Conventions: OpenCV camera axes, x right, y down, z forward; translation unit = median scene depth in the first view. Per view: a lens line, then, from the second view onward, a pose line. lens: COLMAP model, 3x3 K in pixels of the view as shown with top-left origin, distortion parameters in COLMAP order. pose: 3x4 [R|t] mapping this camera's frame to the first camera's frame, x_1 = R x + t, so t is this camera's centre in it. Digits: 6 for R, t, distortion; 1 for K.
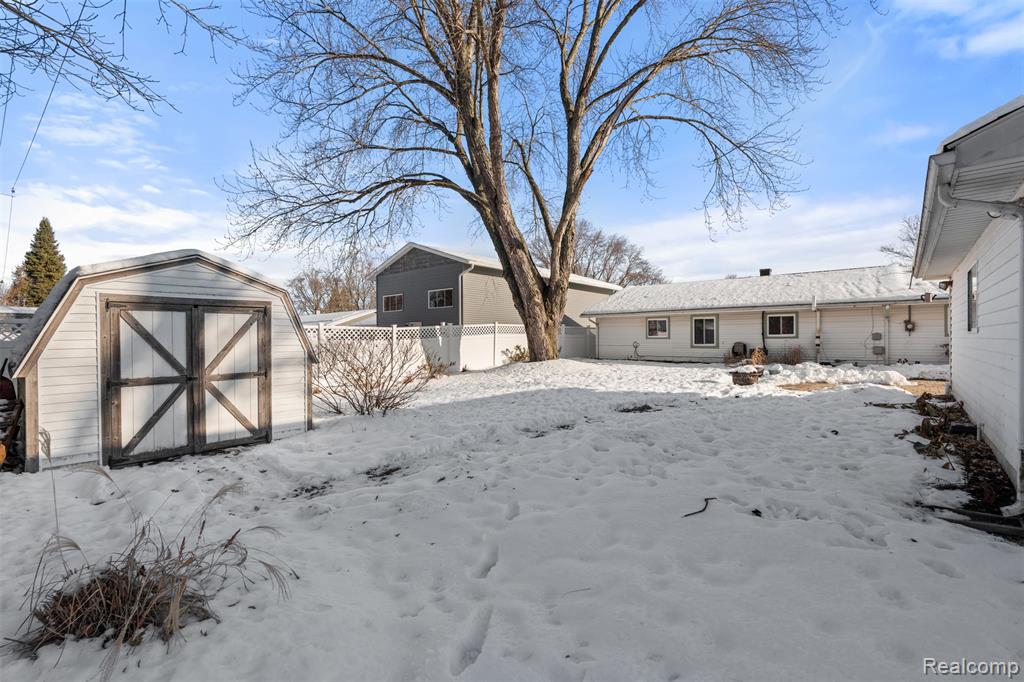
lens RADIAL K [[448.7, 0, 507.8], [0, 448.7, 340.8], [0, 0, 1]] dist [-0.007483, 0.001596]
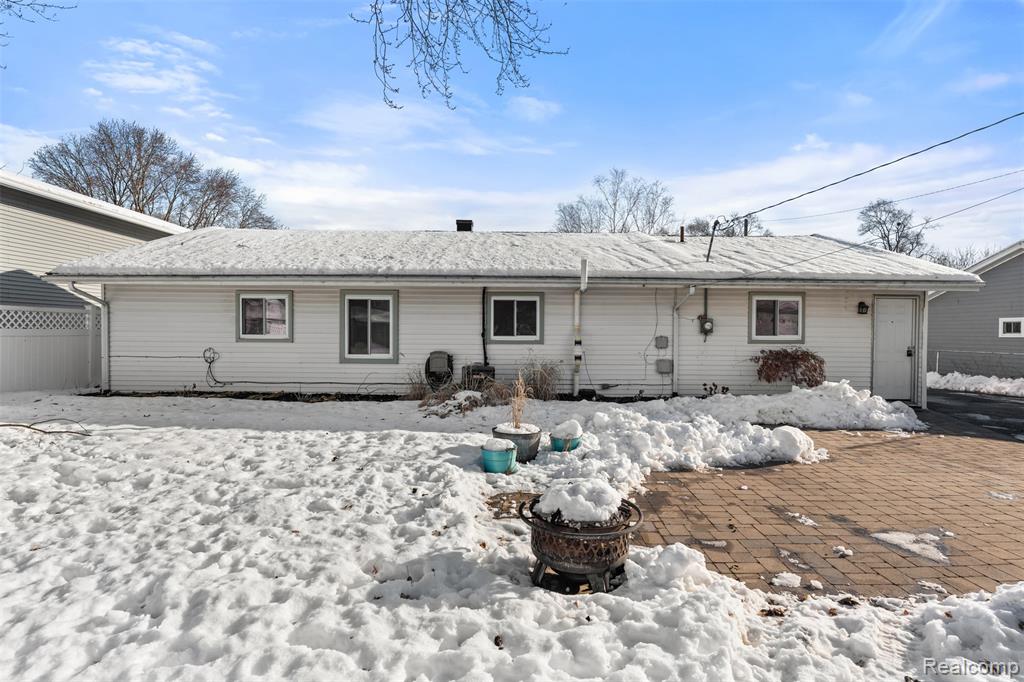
lens RADIAL K [[553.7, 0, 510.2], [0, 553.7, 340.0], [0, 0, 1]] dist [0.001164, 0.000316]
pose [[0.765925, 0.003142, 0.642922, 0.200100], [-0.008726, 0.999947, 0.005509, -0.012936], [-0.642871, -0.009830, 0.765912, 0.511867]]
